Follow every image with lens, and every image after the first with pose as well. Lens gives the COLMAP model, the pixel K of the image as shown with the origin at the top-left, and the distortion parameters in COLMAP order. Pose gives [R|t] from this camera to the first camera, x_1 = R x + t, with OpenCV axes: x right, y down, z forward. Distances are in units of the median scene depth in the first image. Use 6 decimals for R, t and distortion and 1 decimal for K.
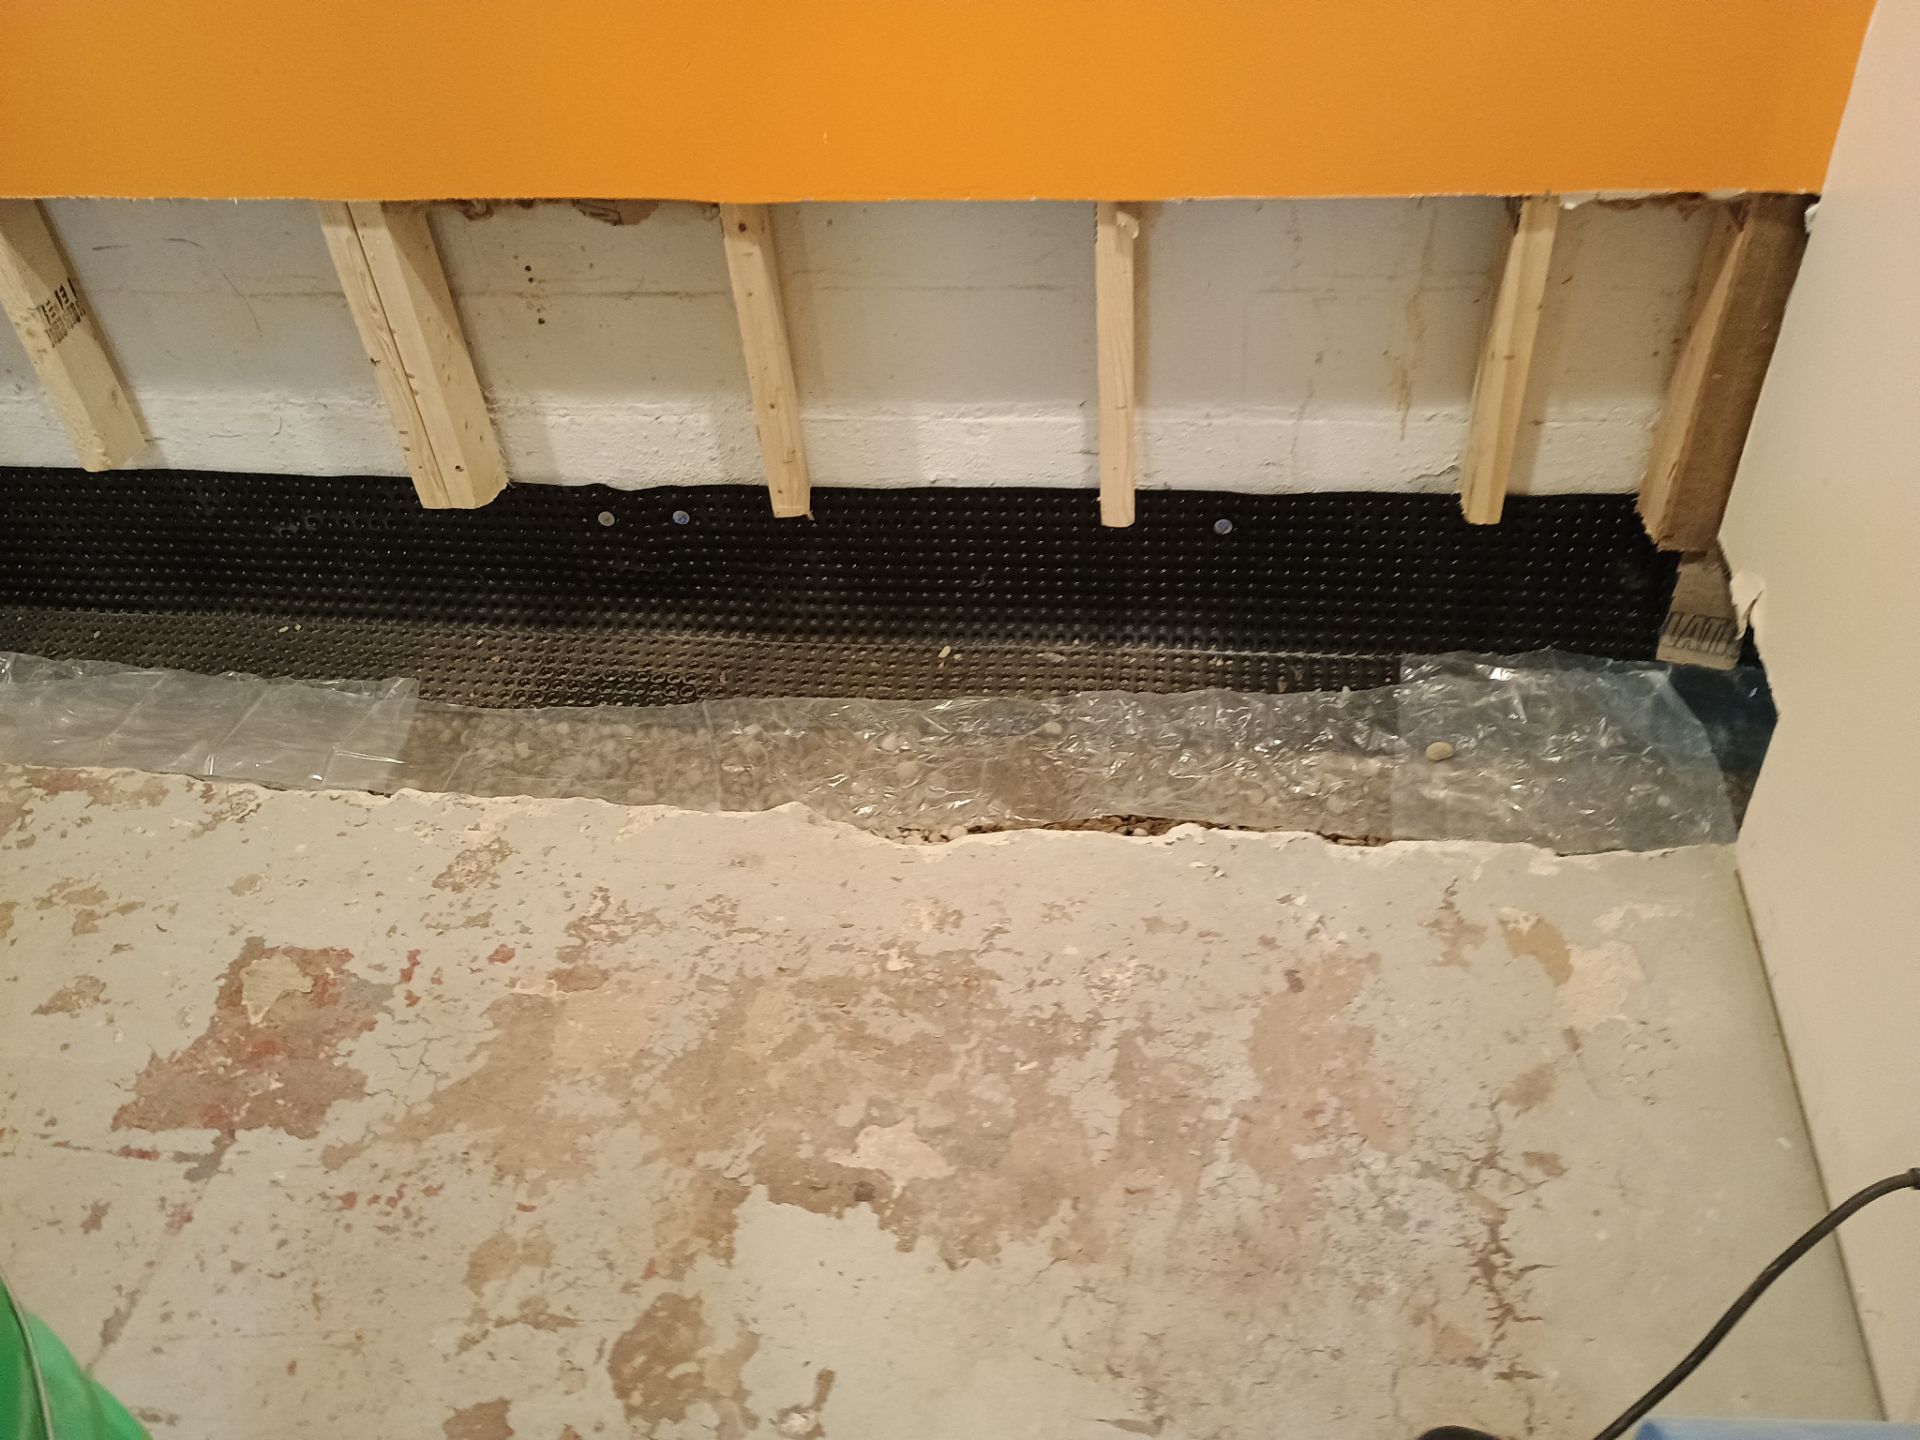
lens RADIAL K [[1645.6, 0, 959.6], [0, 1645.6, 740.0], [0, 0, 1]] dist [0.066502, -0.082464]
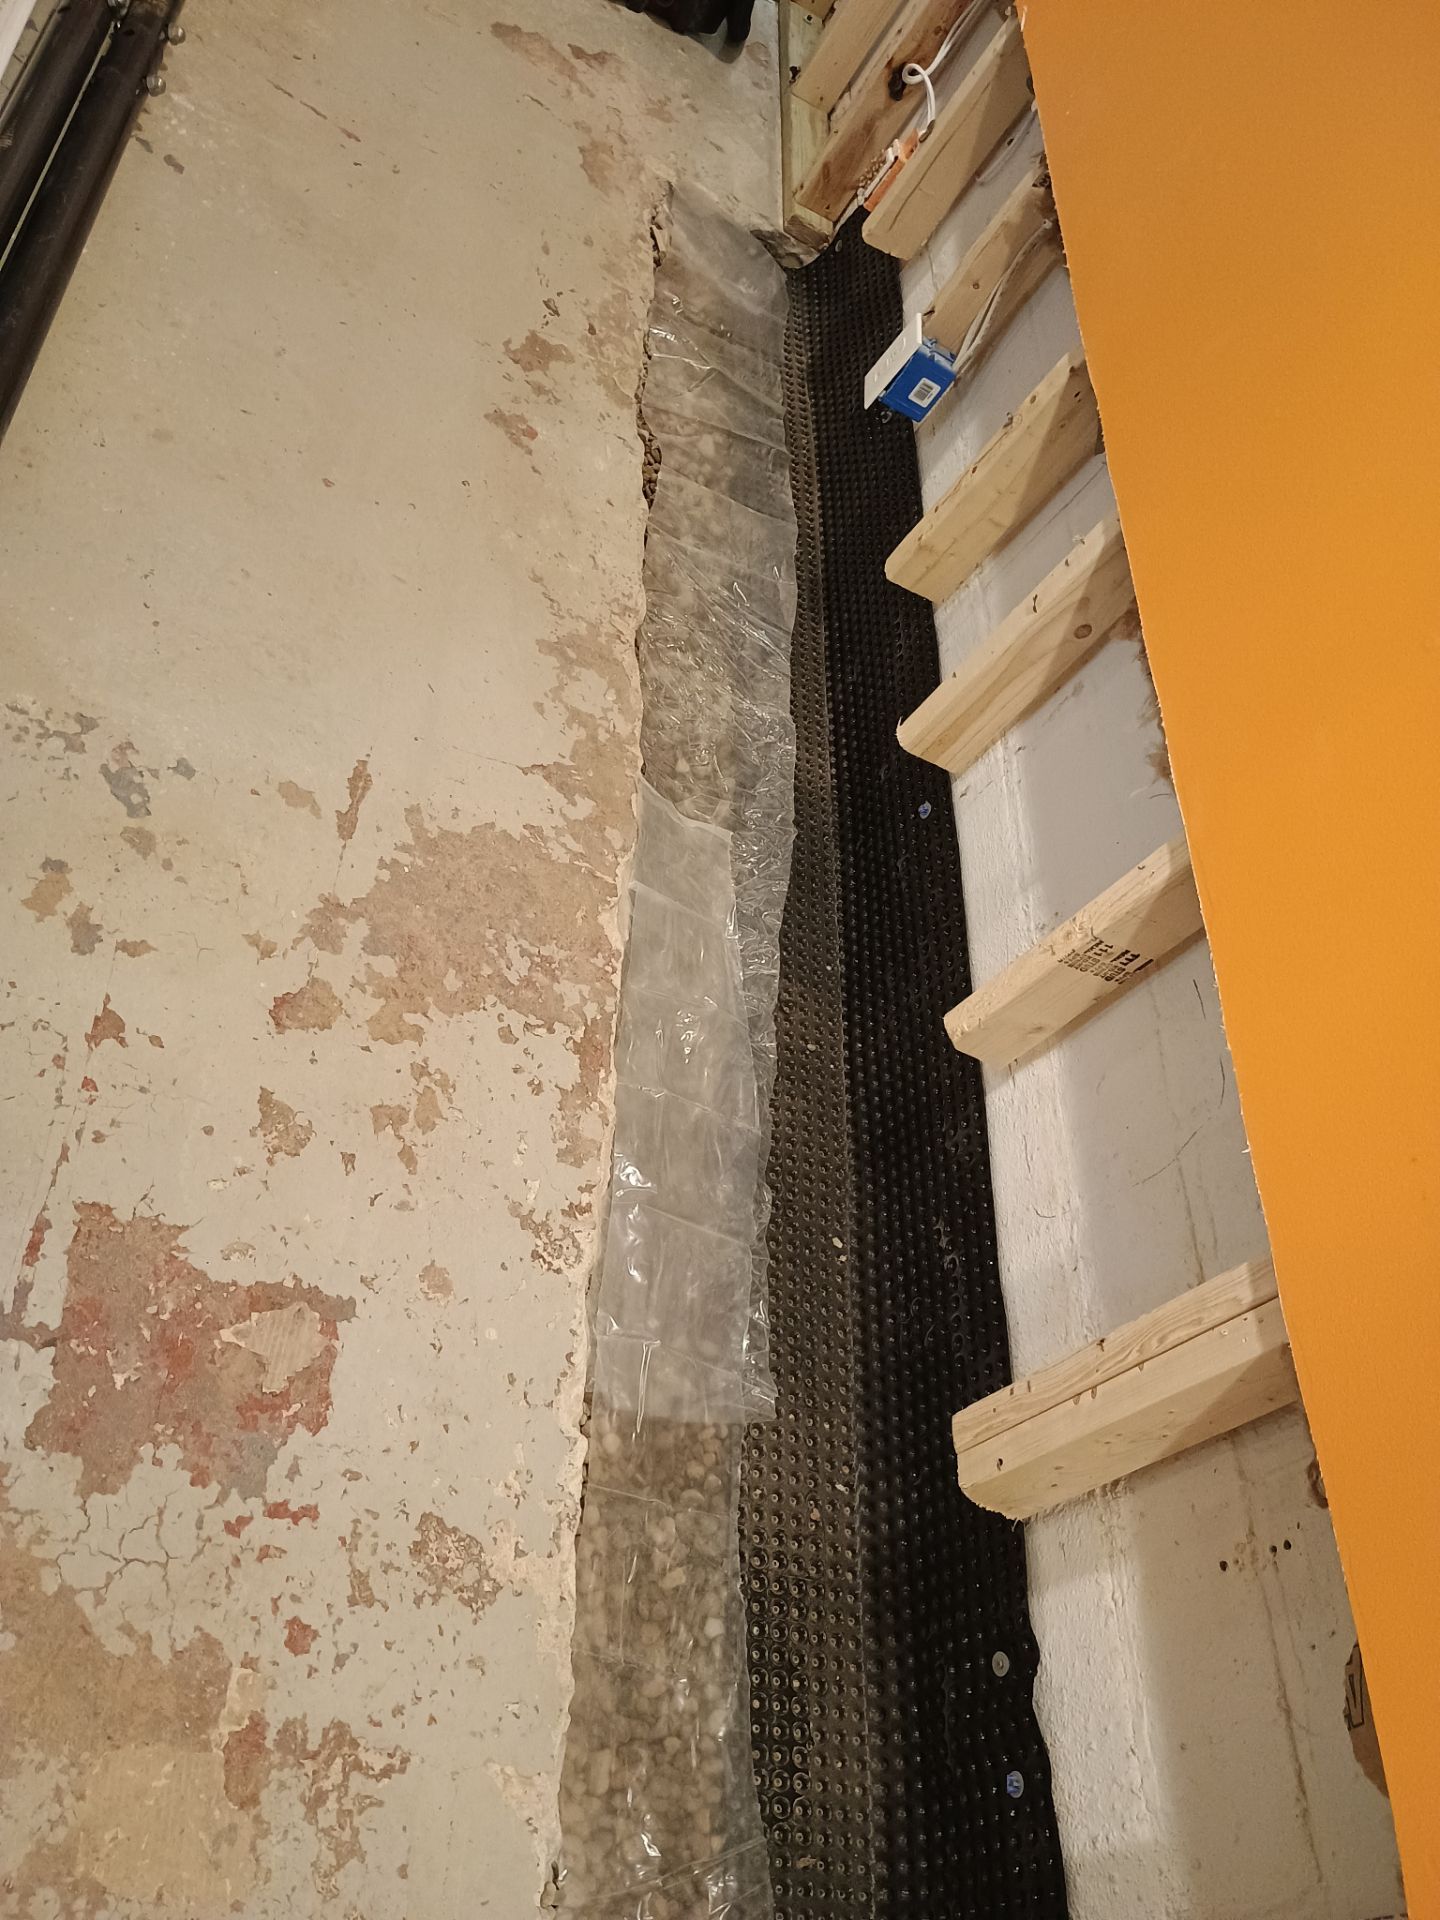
lens RADIAL K [[1645.6, 0, 733.7], [0, 1645.6, 987.6], [0, 0, 1]] dist [0.066502, -0.082464]
pose [[0.070089, 0.873158, -0.482373, -0.154114], [-0.965438, 0.181063, 0.187471, -0.244481], [0.251031, 0.452561, 0.855670, 0.274334]]
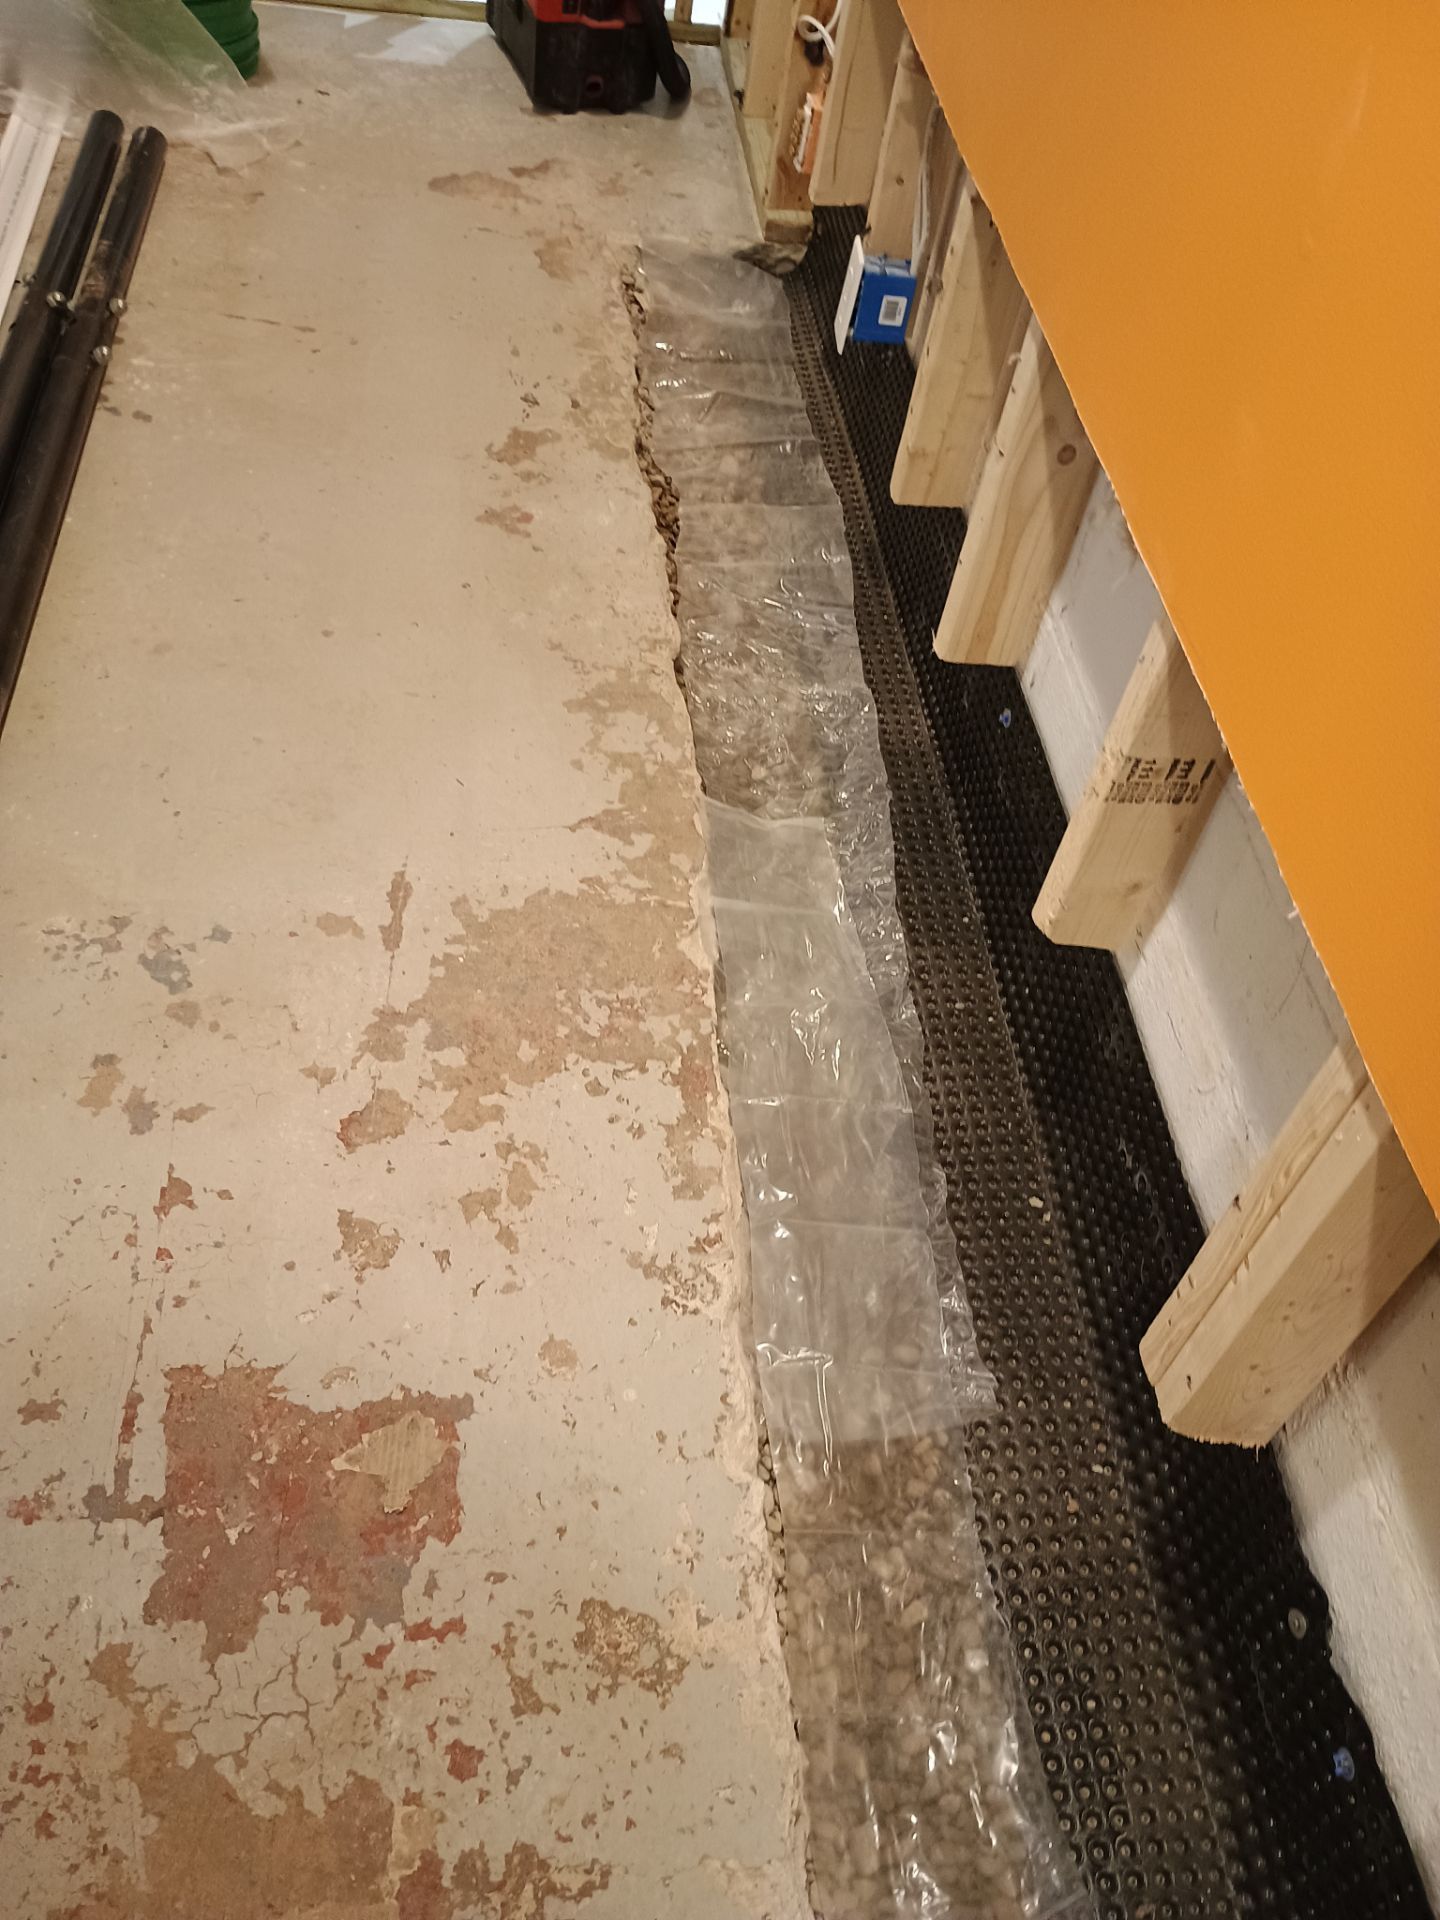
lens RADIAL K [[1645.6, 0, 702.6], [0, 1645.6, 989.8], [0, 0, 1]] dist [0.066502, -0.082464]
pose [[0.197145, 0.791724, -0.578192, -0.109814], [-0.771517, 0.489179, 0.406775, -0.371900], [0.604893, 0.365891, 0.707268, 0.448819]]
